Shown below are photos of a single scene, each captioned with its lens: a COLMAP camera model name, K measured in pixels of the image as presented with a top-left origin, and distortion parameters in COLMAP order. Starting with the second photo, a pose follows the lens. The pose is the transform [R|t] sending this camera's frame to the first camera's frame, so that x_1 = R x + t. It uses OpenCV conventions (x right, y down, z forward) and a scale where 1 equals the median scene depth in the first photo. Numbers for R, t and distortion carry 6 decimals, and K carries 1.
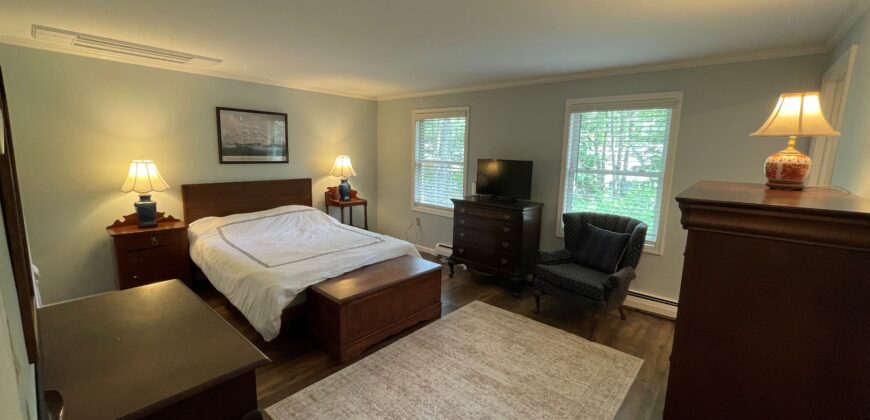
lens RADIAL K [[352.1, 0, 435.7], [0, 352.1, 207.6], [0, 0, 1]] dist [-0.000109, 0.000473]
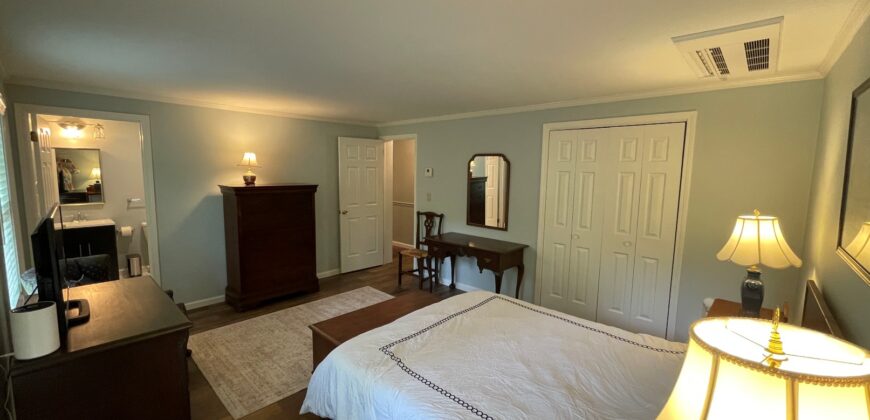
lens RADIAL K [[352.1, 0, 433.6], [0, 352.1, 205.9], [0, 0, 1]] dist [-0.000109, 0.000473]
pose [[-0.998174, -0.044201, 0.041173, -0.312786], [-0.031244, 0.961123, 0.274349, -0.361897], [-0.051699, 0.272561, -0.960748, 1.893413]]
